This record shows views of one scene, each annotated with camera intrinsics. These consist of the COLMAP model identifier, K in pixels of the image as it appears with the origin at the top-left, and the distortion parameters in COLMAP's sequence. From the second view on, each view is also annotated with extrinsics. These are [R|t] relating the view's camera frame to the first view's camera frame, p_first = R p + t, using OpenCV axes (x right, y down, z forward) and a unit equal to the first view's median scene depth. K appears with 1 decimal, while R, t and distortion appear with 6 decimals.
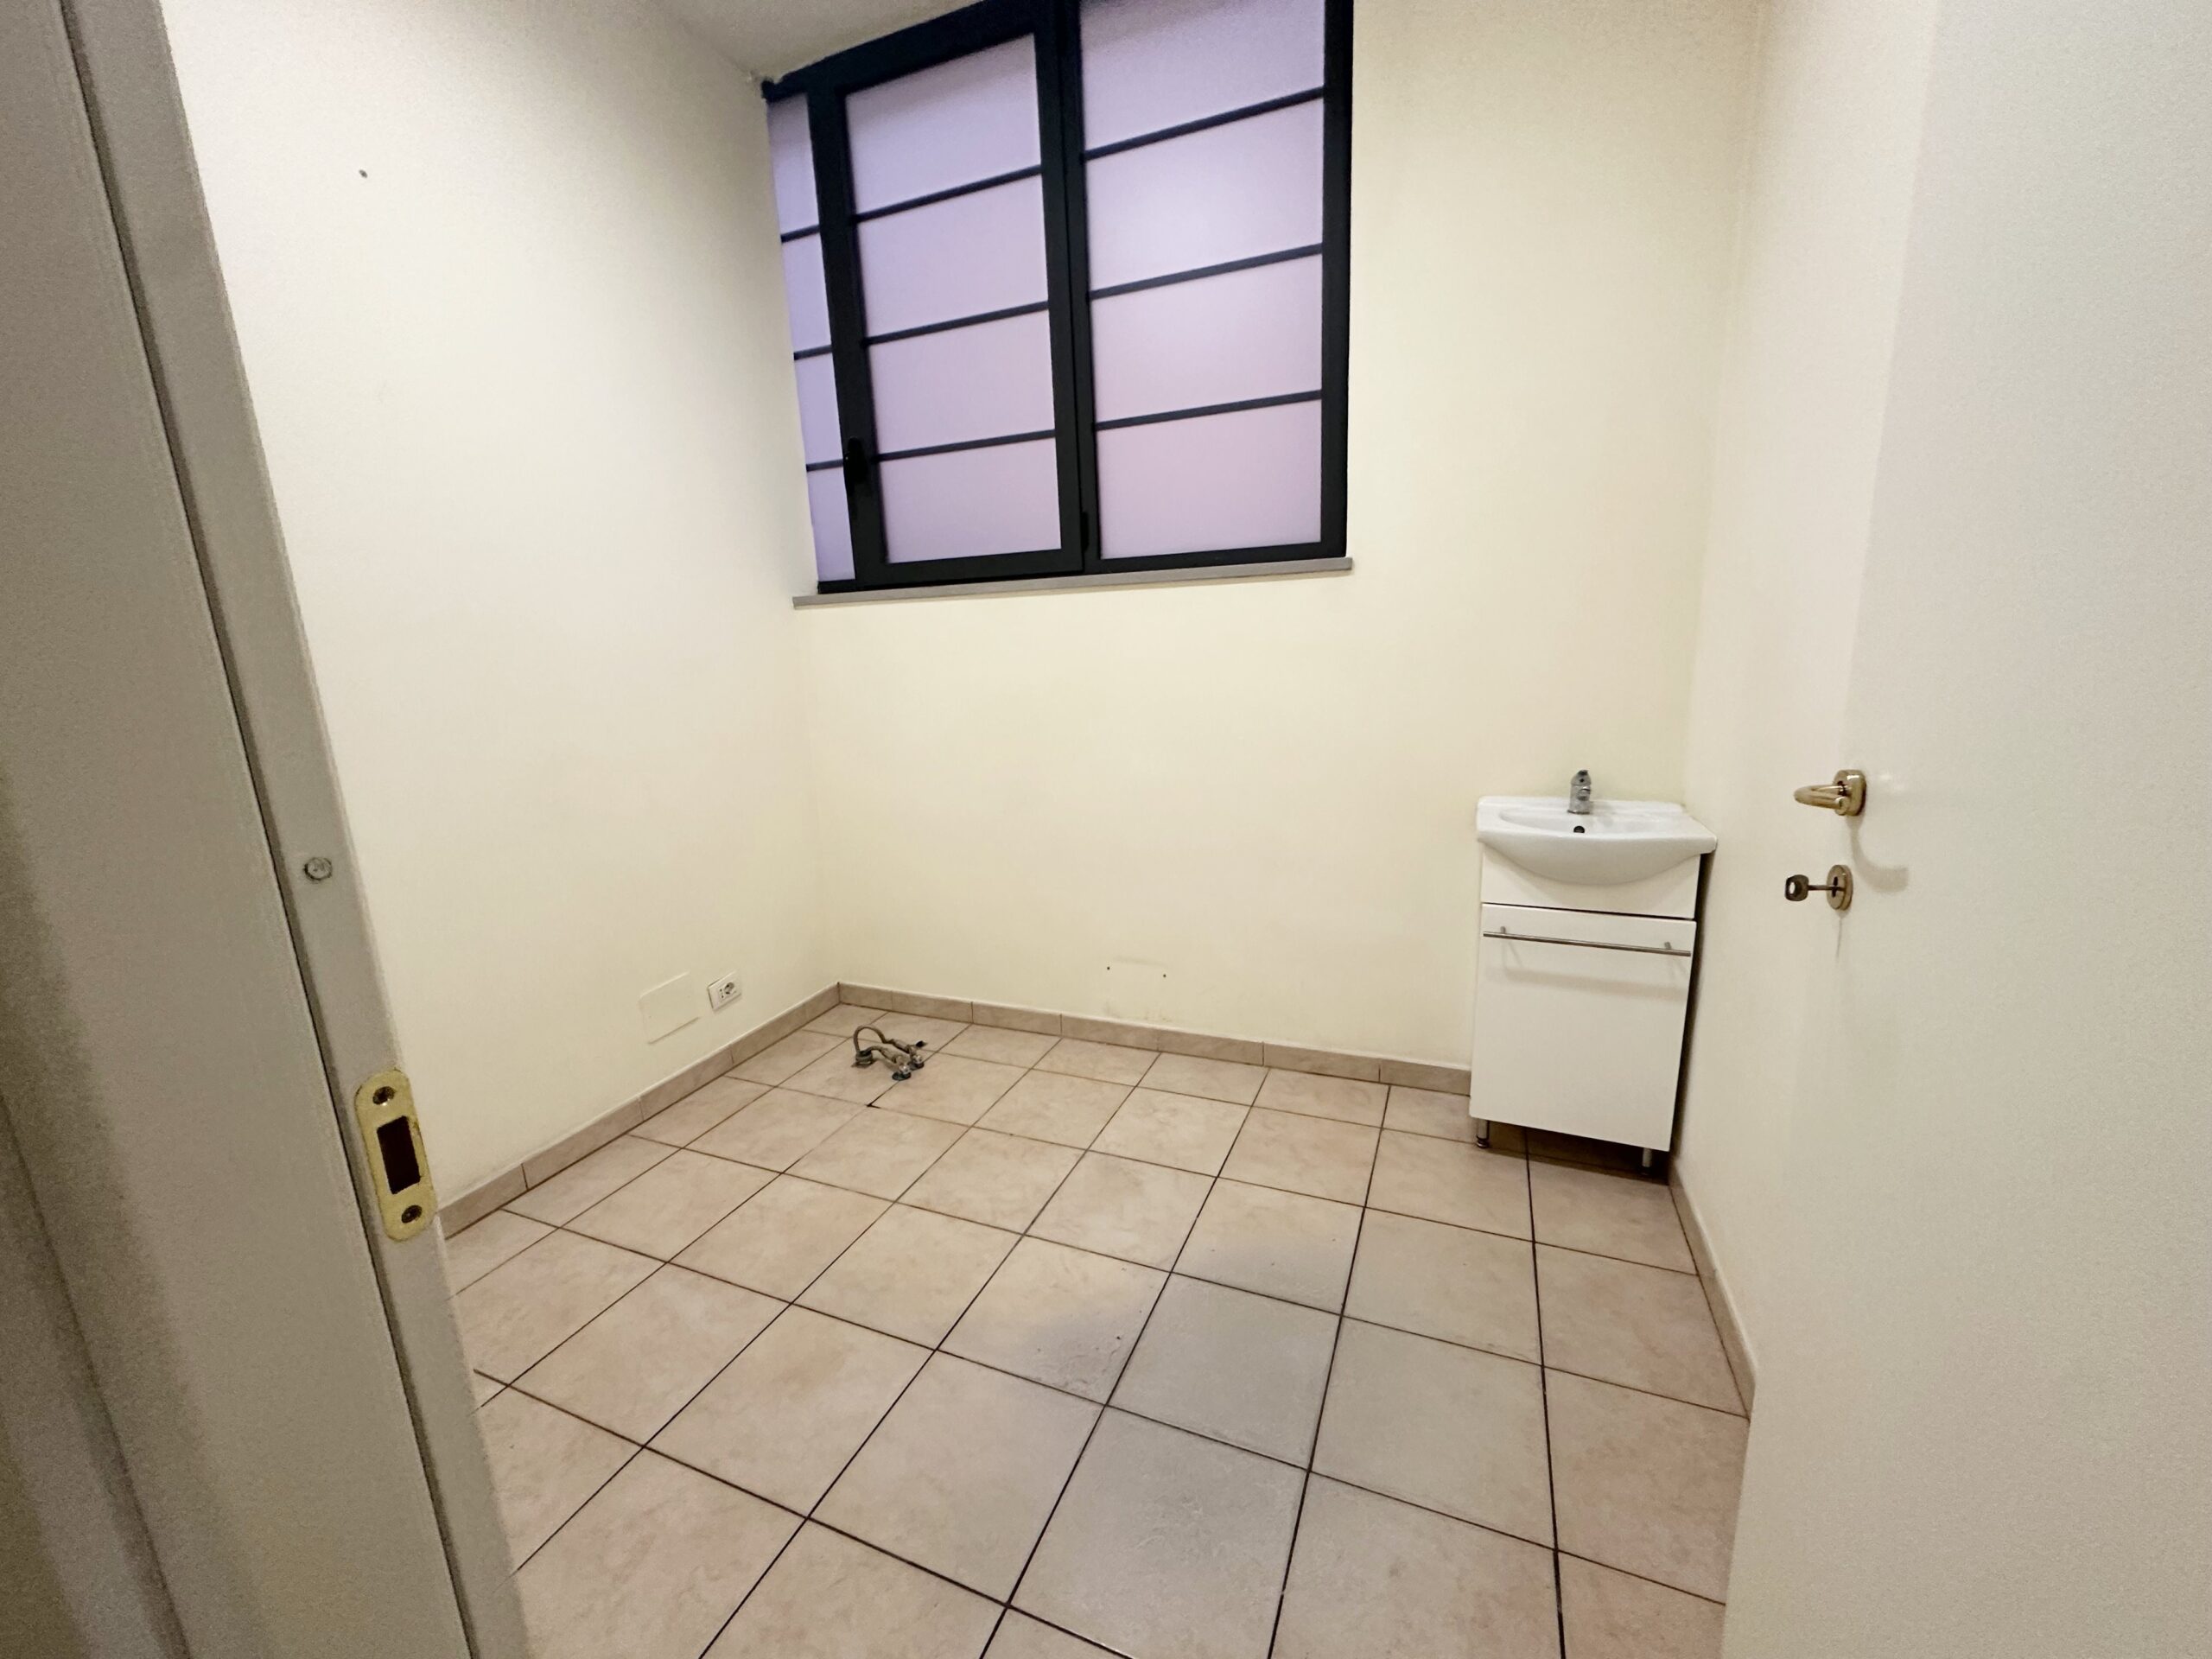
lens RADIAL K [[876.5, 0, 1120.6], [0, 876.5, 834.8], [0, 0, 1]] dist [-0.007252, 0.001171]
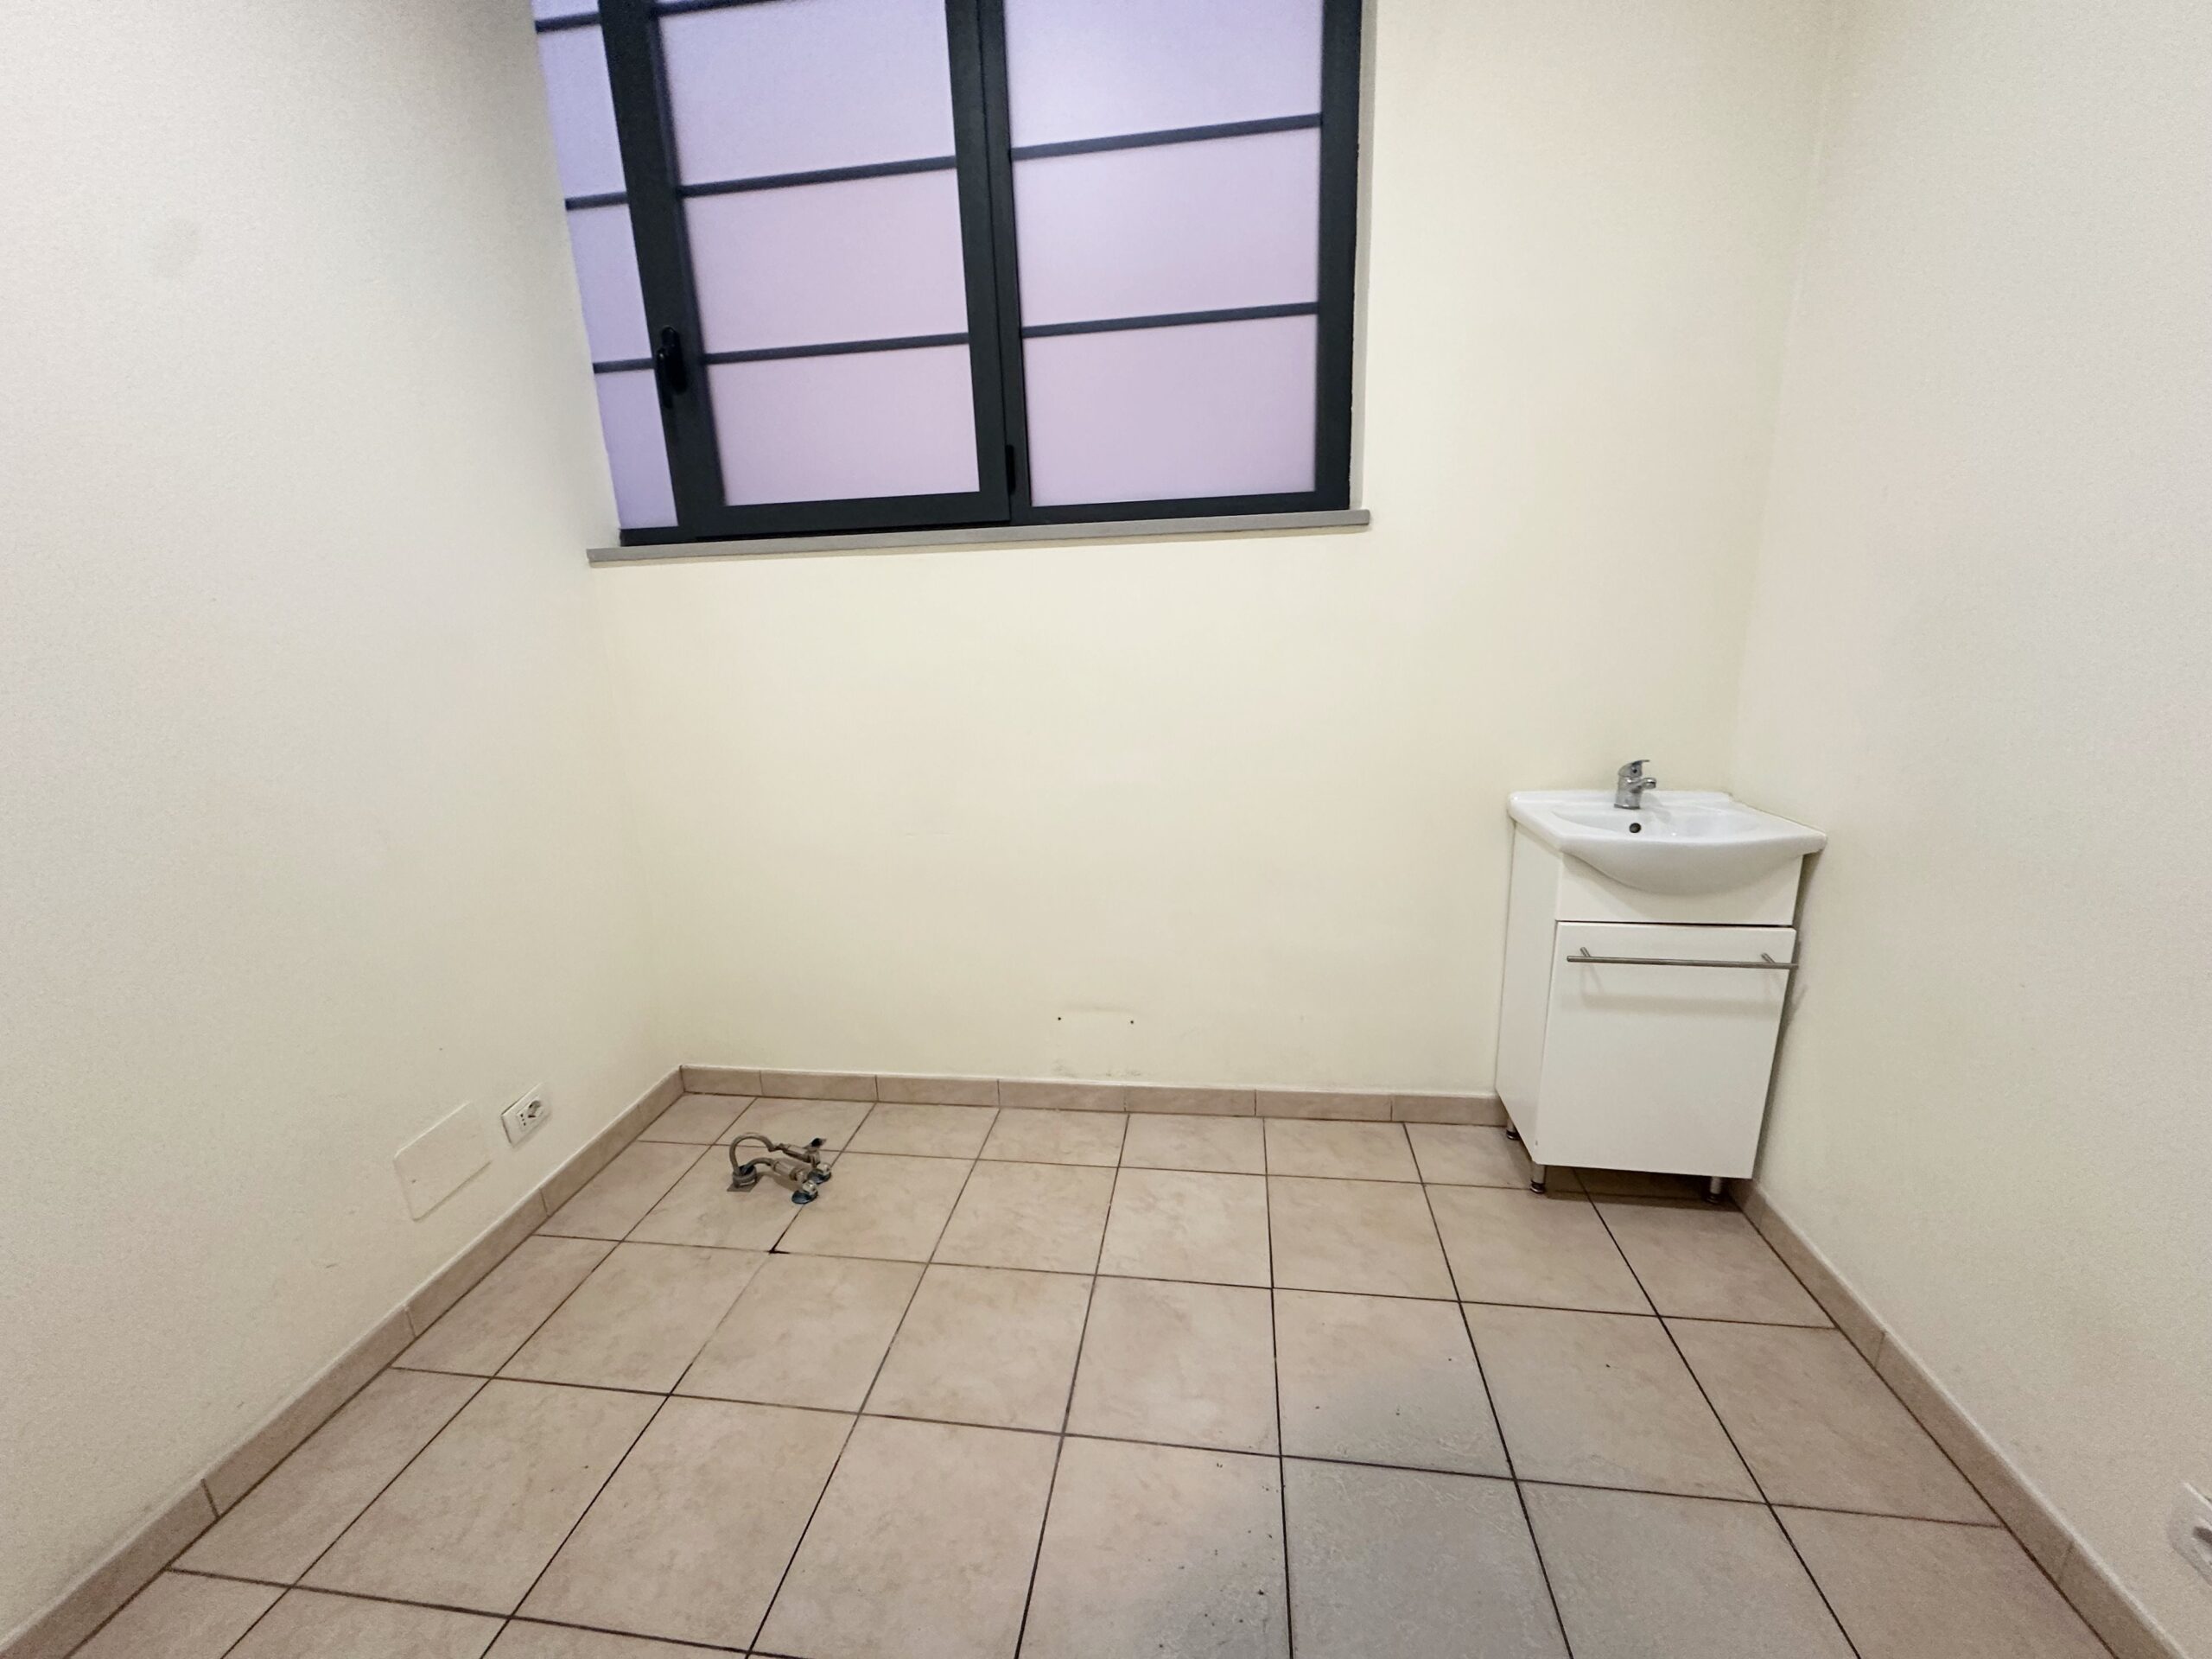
lens RADIAL K [[876.5, 0, 1122.3], [0, 876.5, 834.4], [0, 0, 1]] dist [-0.007252, 0.001171]
pose [[0.967694, -0.059322, 0.245050, -0.178427], [0.052759, 0.998053, 0.033266, -0.051165], [-0.246546, -0.019262, 0.968940, 0.250740]]
